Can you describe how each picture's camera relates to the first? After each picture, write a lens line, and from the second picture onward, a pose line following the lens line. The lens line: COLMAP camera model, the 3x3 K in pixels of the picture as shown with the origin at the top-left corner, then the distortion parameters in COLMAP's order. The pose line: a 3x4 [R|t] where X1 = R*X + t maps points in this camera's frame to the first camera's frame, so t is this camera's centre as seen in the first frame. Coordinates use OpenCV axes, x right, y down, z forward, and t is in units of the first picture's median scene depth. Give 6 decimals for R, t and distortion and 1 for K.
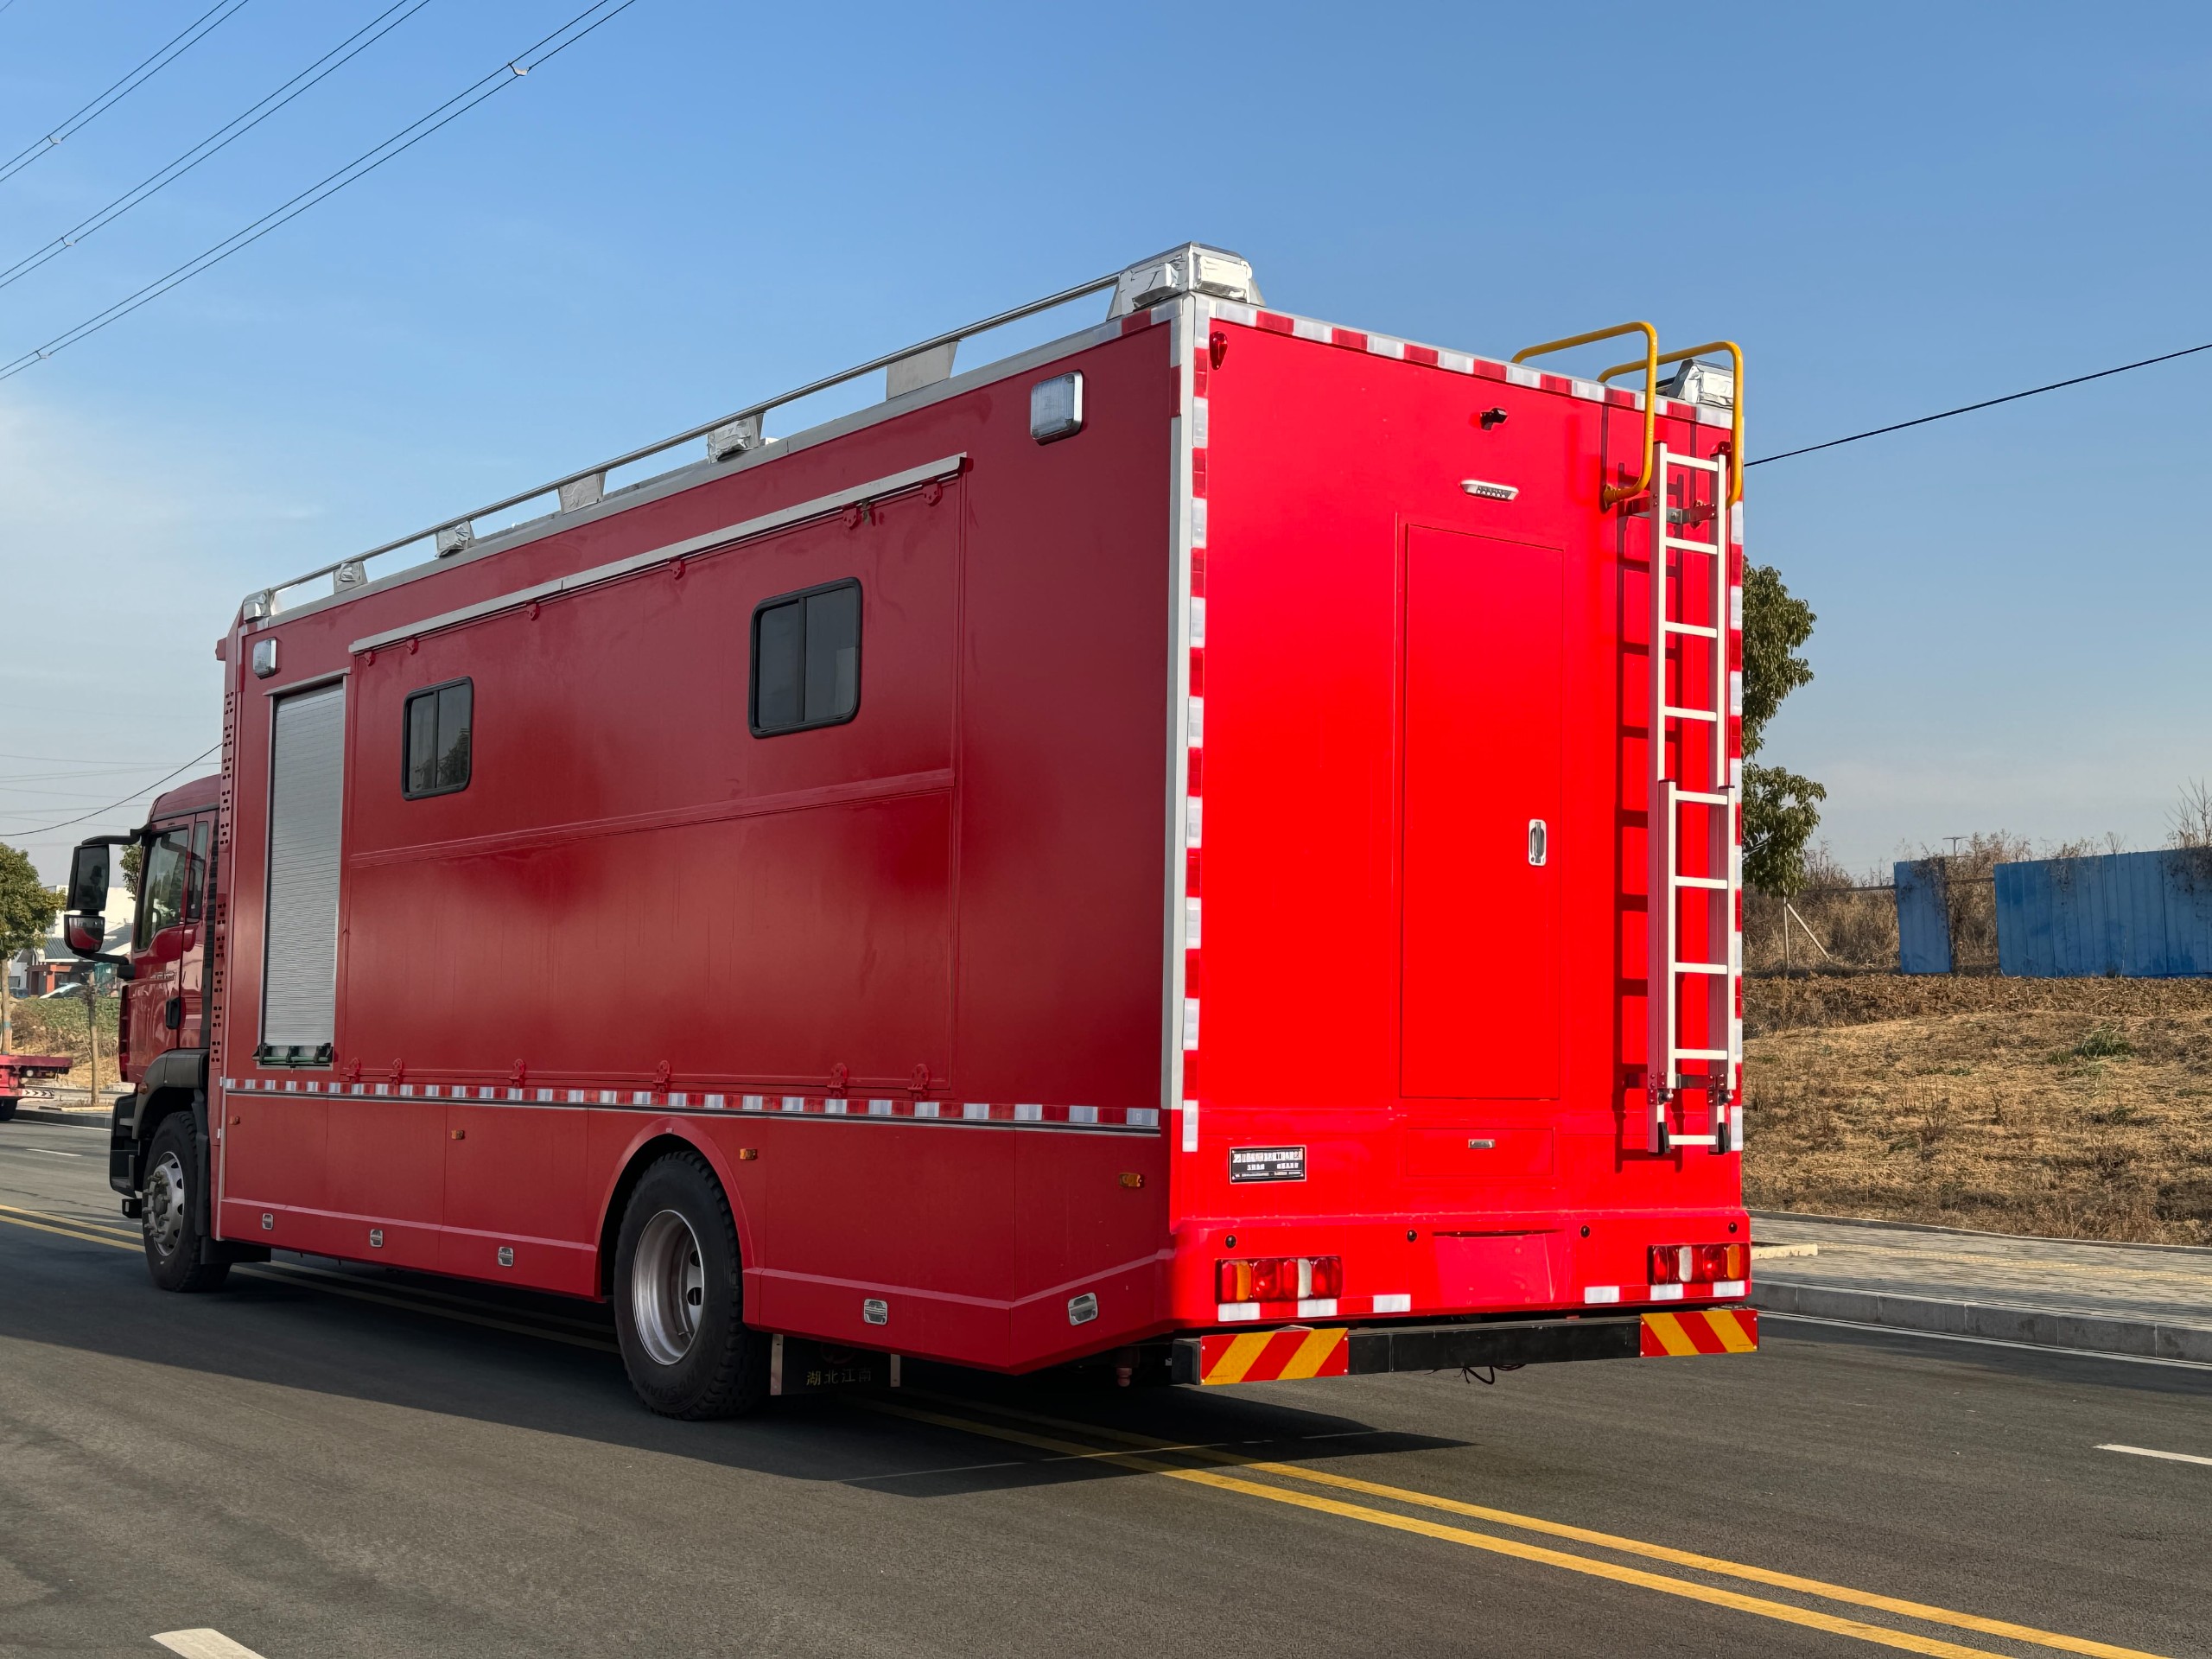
lens RADIAL K [[2841.1, 0, 1101.8], [0, 2841.1, 869.4], [0, 0, 1]] dist [0.222950, 0.000000]
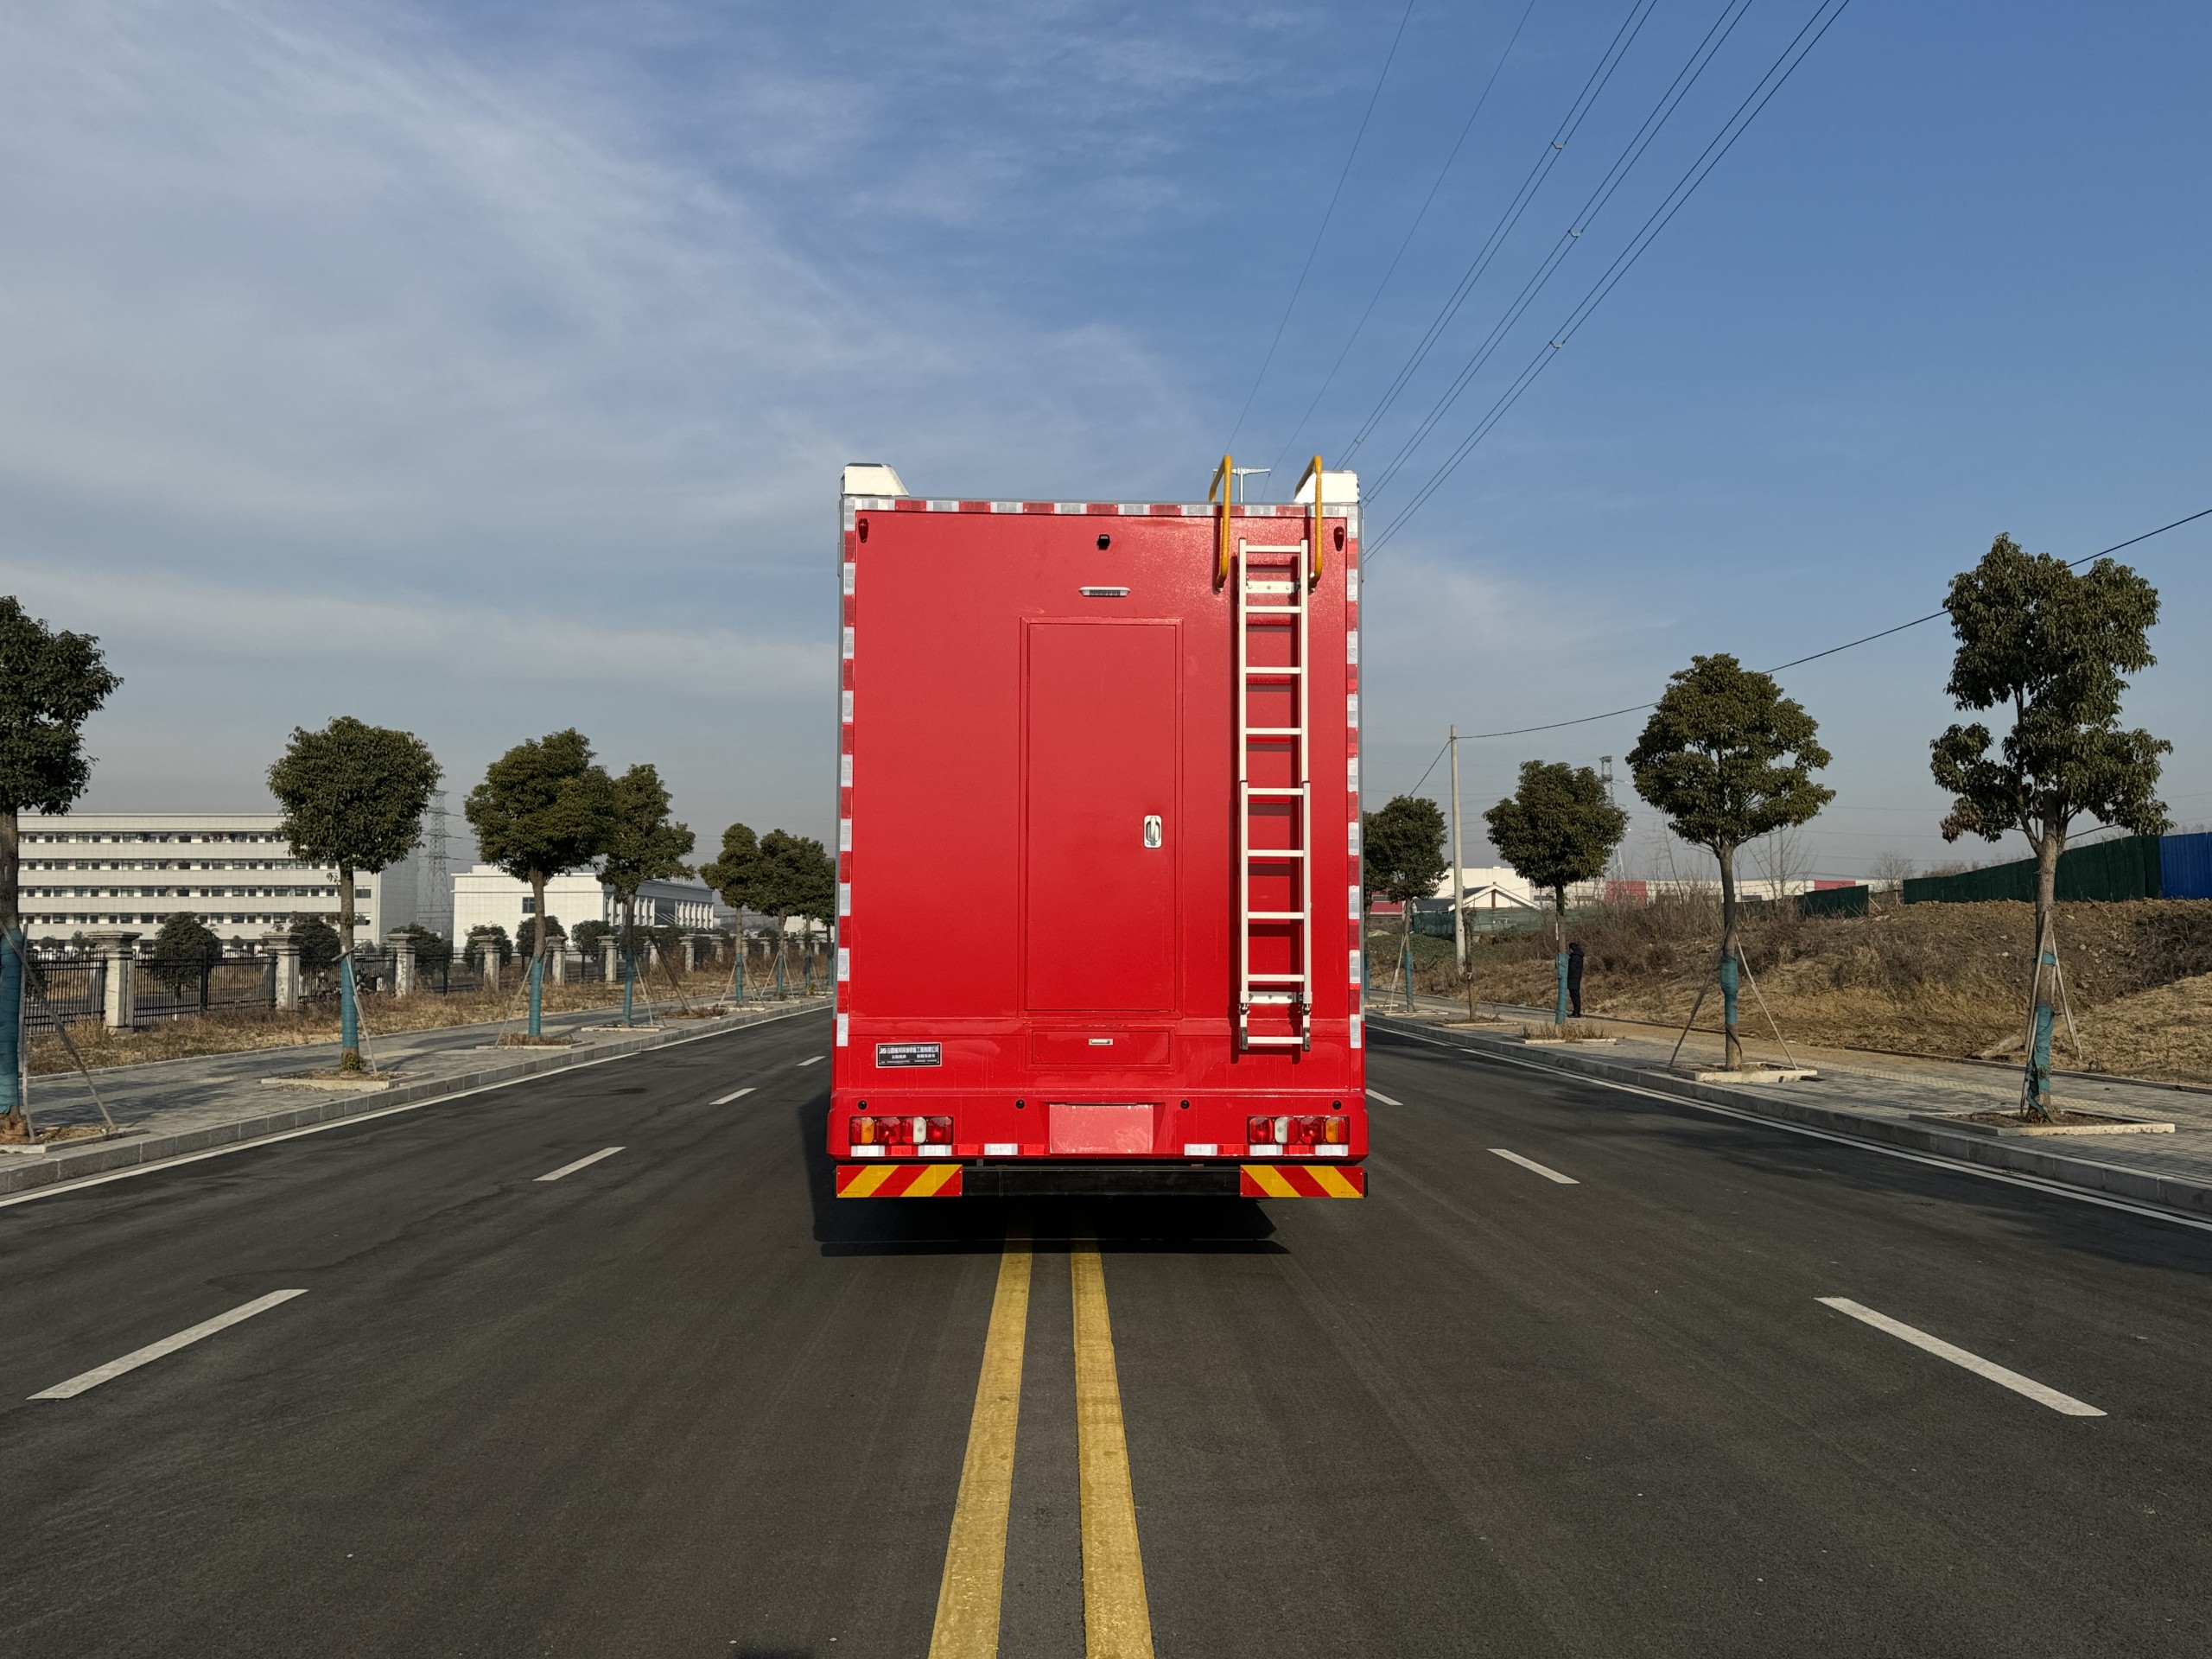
lens RADIAL K [[1759.9, 0, 1110.5], [0, 1759.9, 830.7], [0, 0, 1]] dist [0.079251, -0.039576]
pose [[0.817751, -0.051338, -0.573278, 0.679008], [0.046309, 0.998654, -0.023374, 0.010549], [0.573707, -0.007434, 0.819027, 0.284031]]
